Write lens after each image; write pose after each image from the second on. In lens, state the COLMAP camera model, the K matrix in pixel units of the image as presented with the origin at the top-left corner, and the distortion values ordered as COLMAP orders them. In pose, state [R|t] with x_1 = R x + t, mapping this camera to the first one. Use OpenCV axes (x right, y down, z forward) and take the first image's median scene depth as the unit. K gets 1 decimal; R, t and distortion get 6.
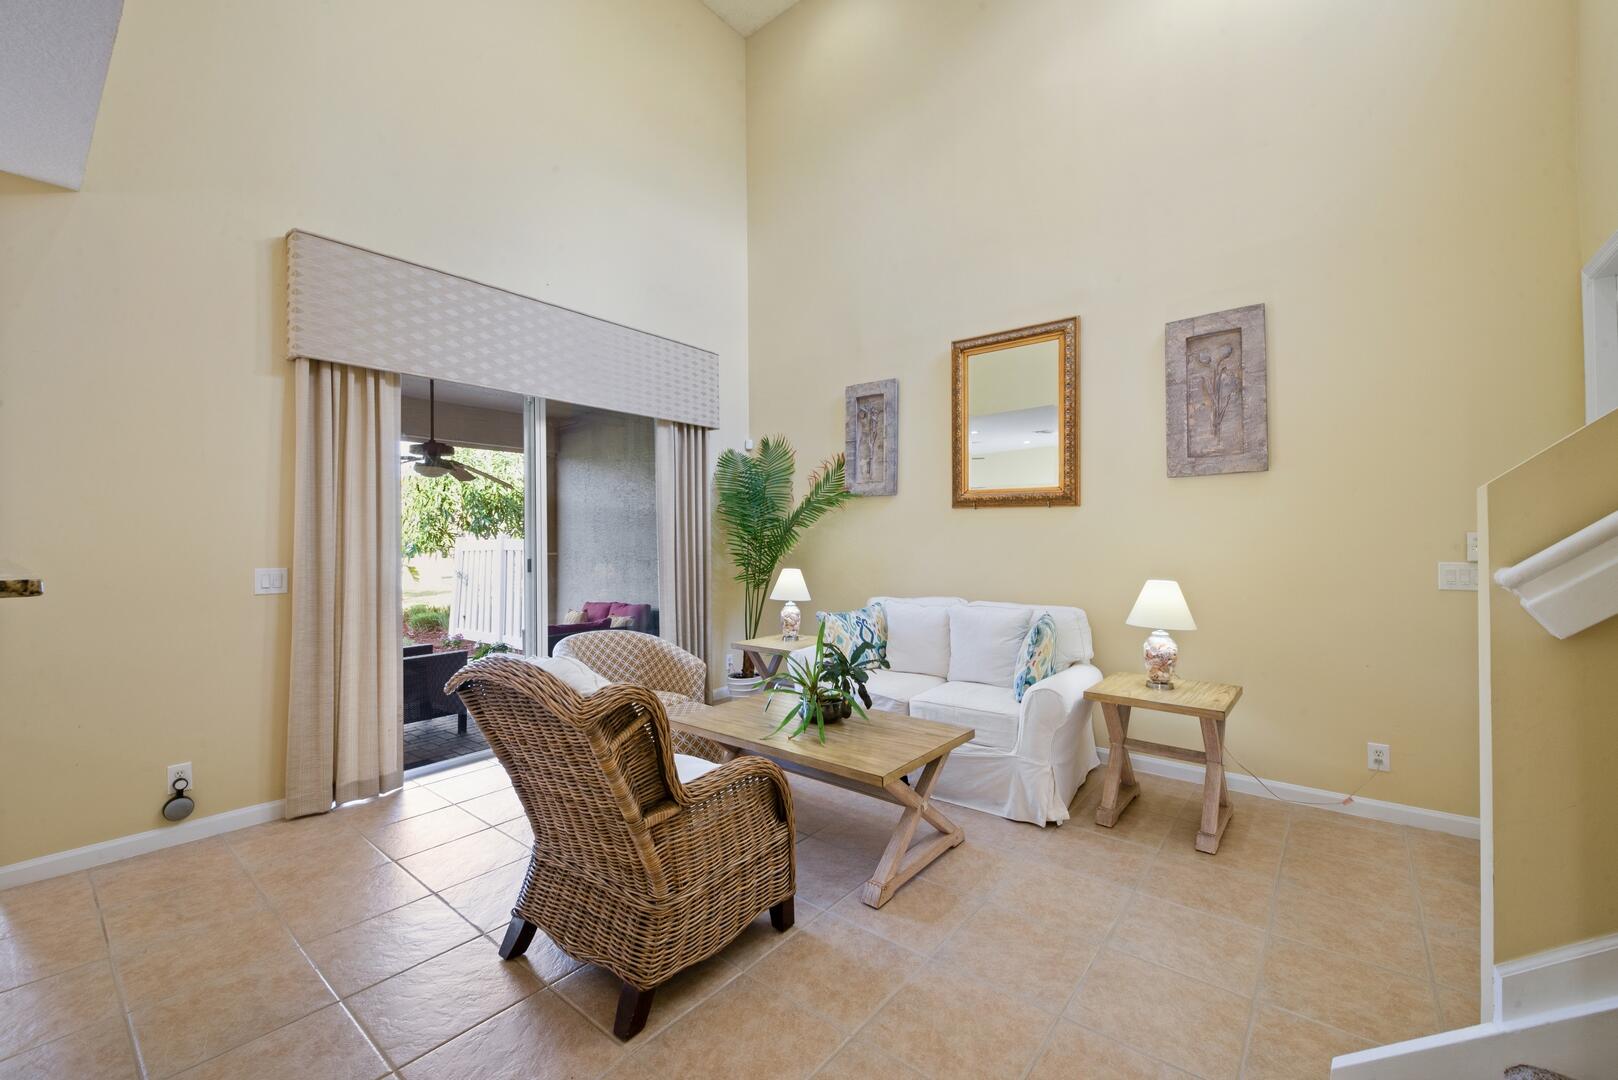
lens RADIAL K [[646.2, 0, 793.7], [0, 646.2, 525.0], [0, 0, 1]] dist [0.001170, -0.005423]
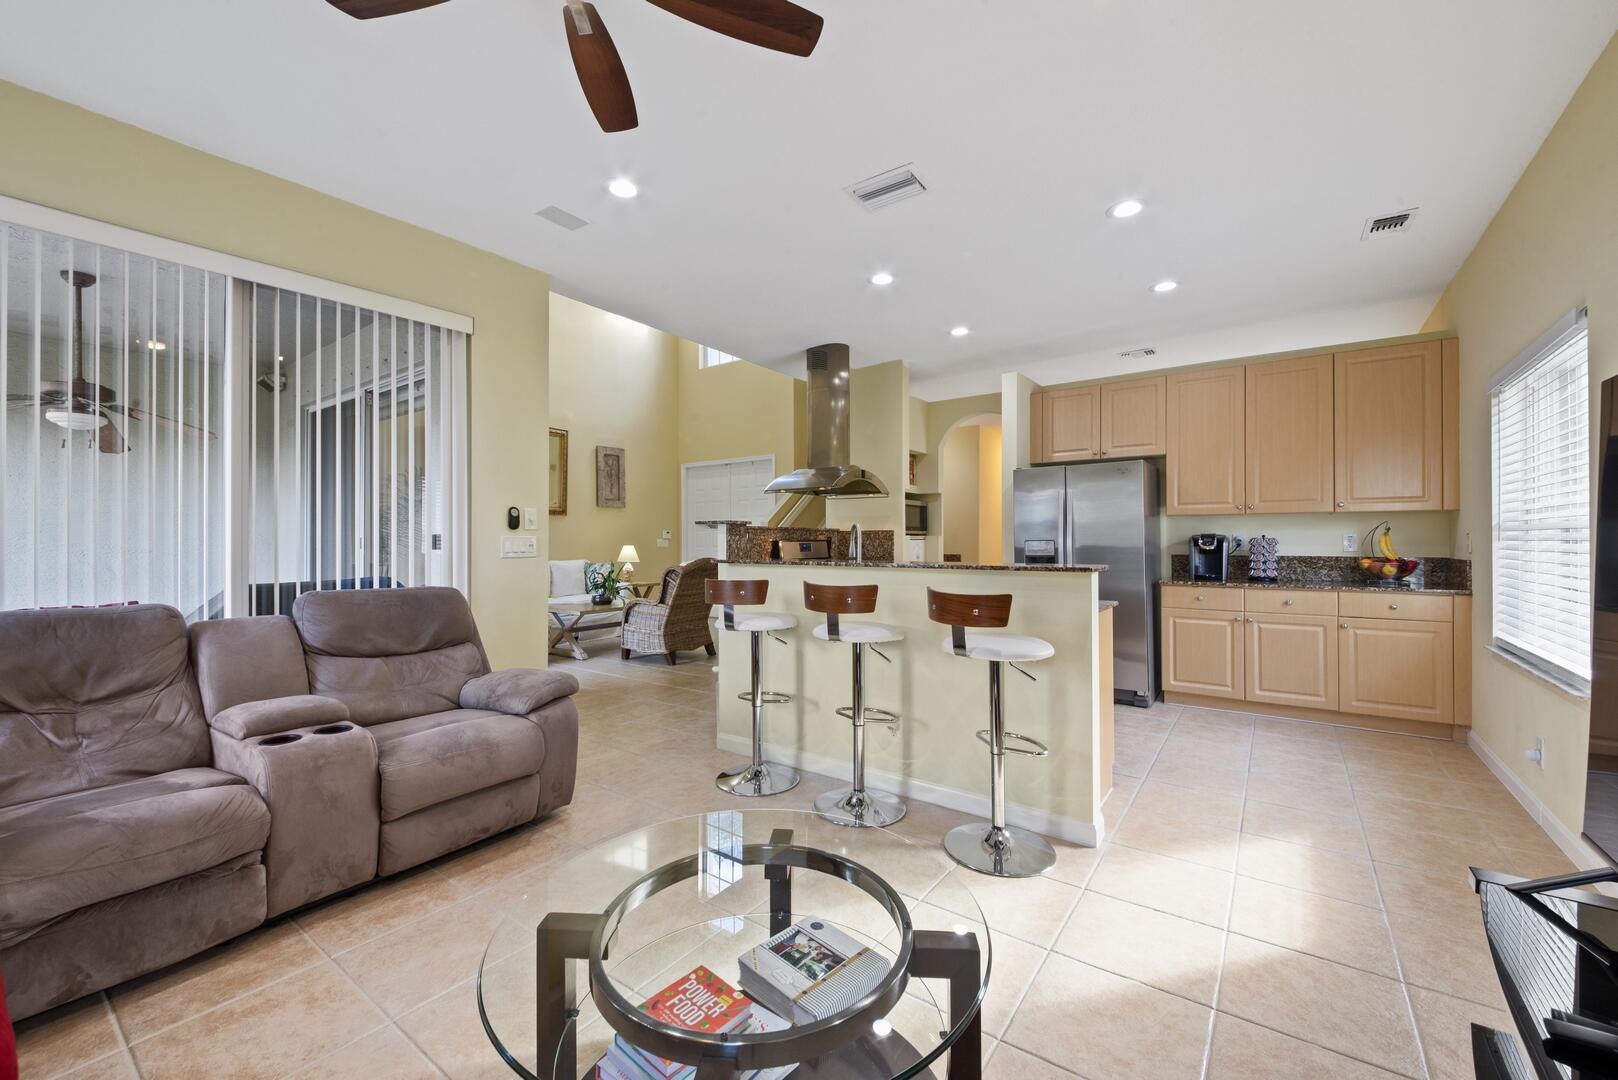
lens RADIAL K [[646.2, 0, 811.5], [0, 646.2, 536.2], [0, 0, 1]] dist [0.001170, -0.005423]
pose [[-0.065220, 0.008448, 0.997835, -1.617602], [-0.025519, 0.999623, -0.010131, 0.036921], [-0.997545, -0.026124, -0.064980, 0.258038]]
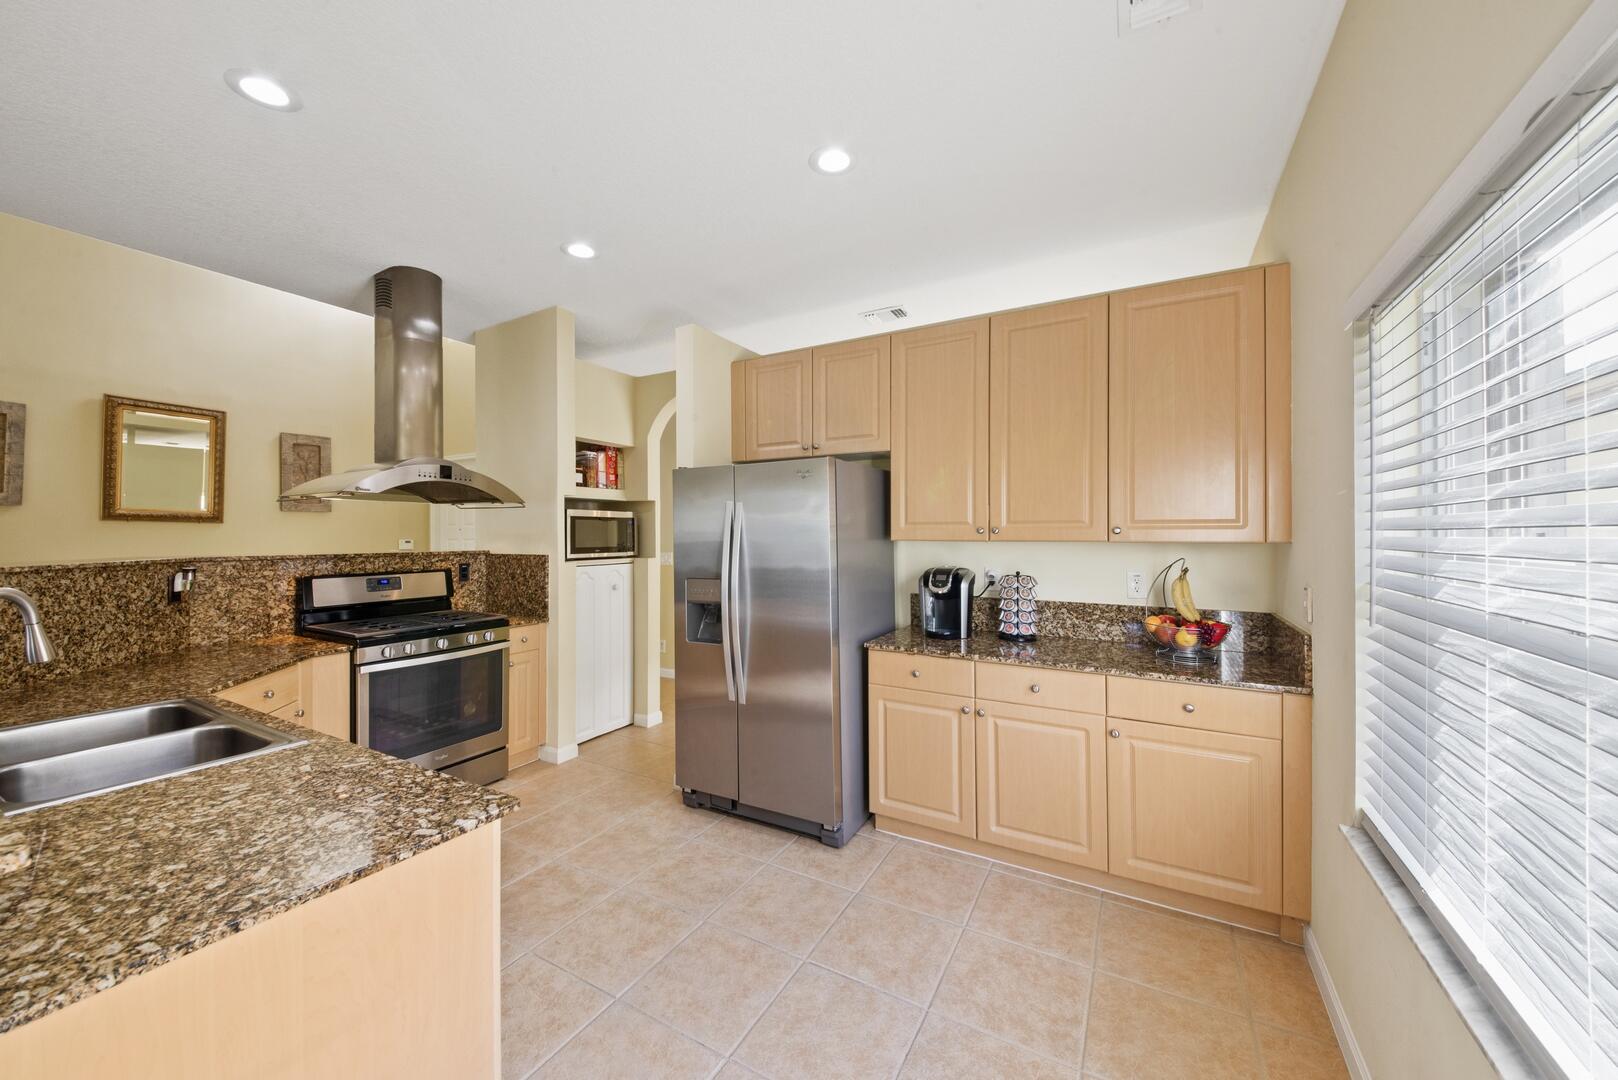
lens RADIAL K [[595.6, 0, 795.6], [0, 595.6, 531.8], [0, 0, 1]] dist [-0.001194, -0.001383]
pose [[-0.178143, 0.004560, 0.983994, -1.212530], [-0.024559, 0.999657, -0.009079, -0.024706], [-0.983698, -0.025784, -0.177970, -0.187566]]
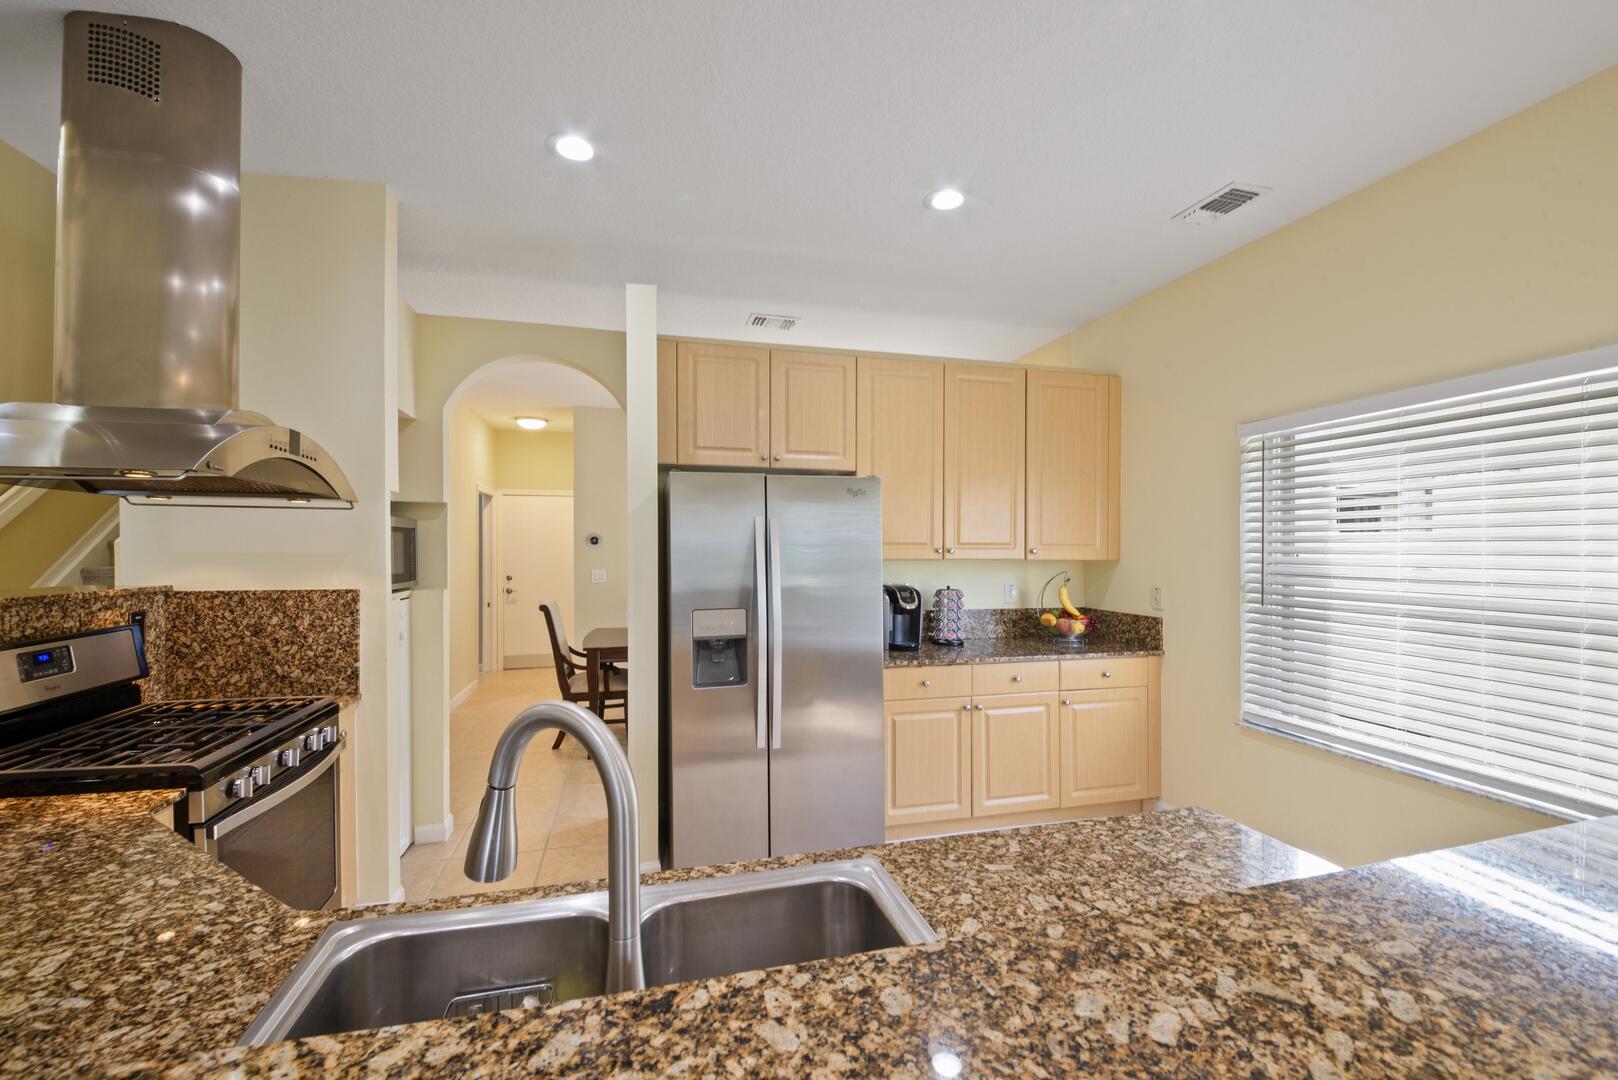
lens RADIAL K [[670.5, 0, 813.6], [0, 670.5, 551.0], [0, 0, 1]] dist [-0.002966, -0.000173]
pose [[-0.818549, -0.002471, 0.574431, -0.966392], [-0.016411, 0.999683, -0.019084, -0.018787], [-0.574202, -0.025049, -0.818330, 0.250172]]
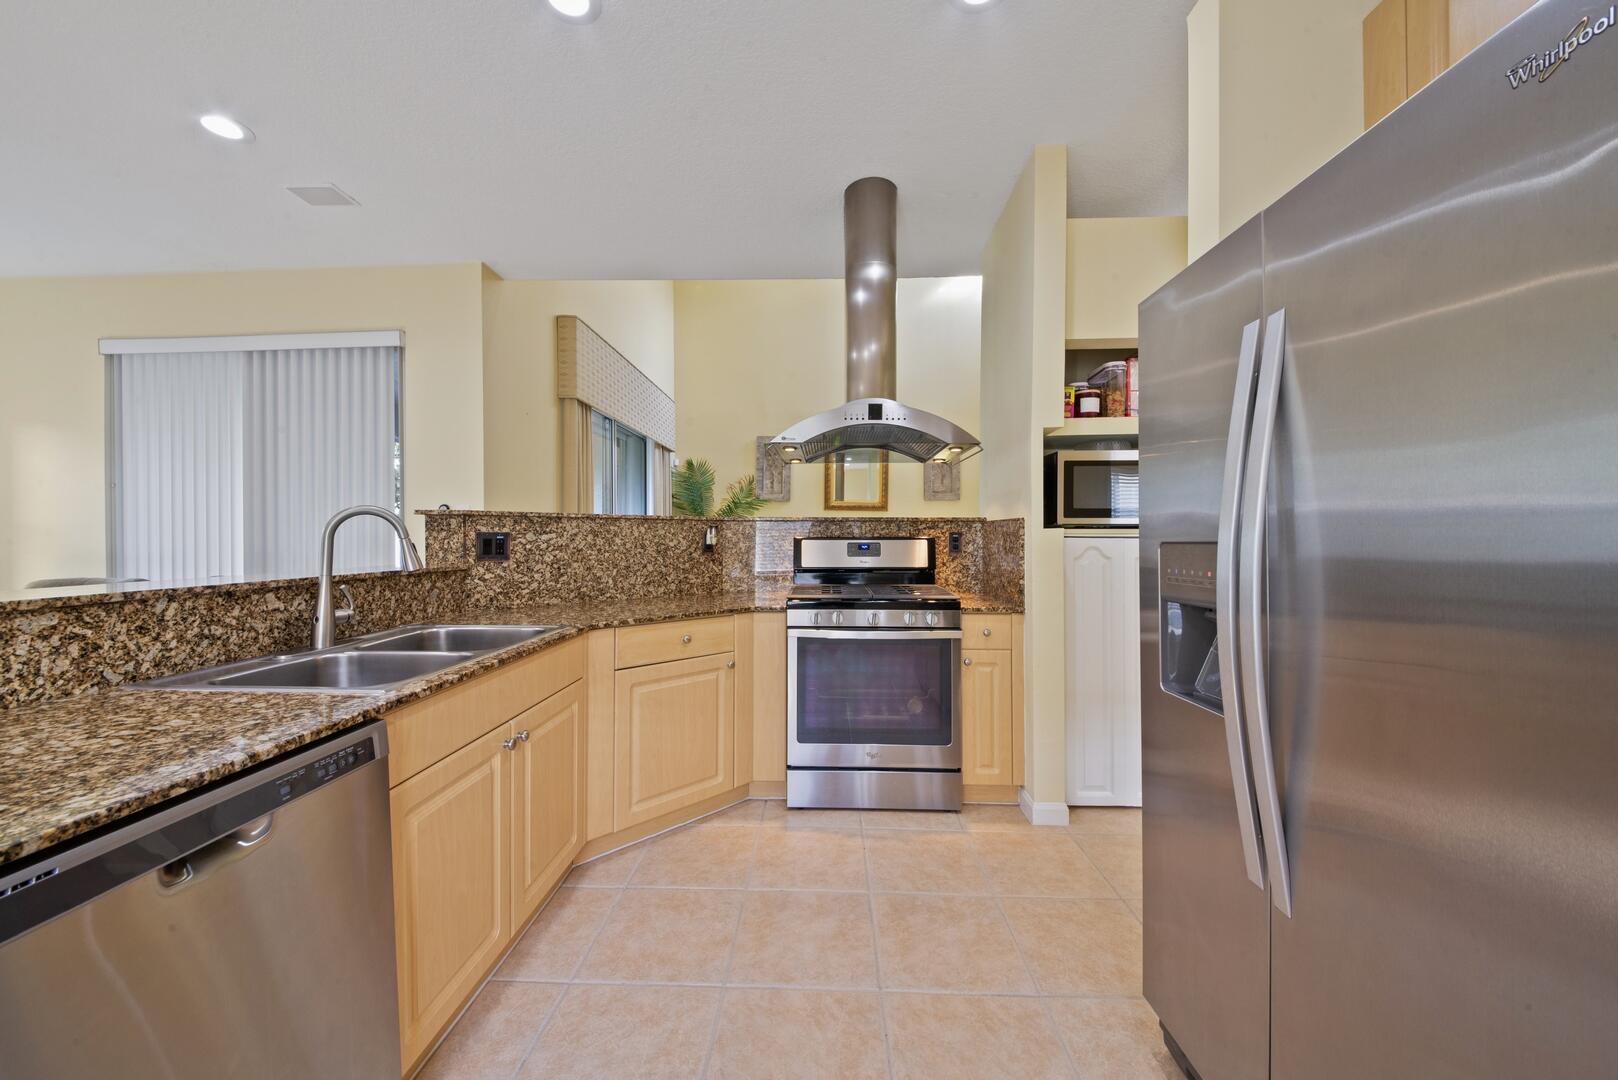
lens RADIAL K [[565.6, 0, 809.3], [0, 565.6, 536.8], [0, 0, 1]] dist [0.015156, -0.004034]
pose [[0.779664, 0.000205, 0.626197, -0.851297], [-0.017717, 0.999607, 0.021731, 0.018536], [-0.625947, -0.028037, 0.779362, -0.293203]]
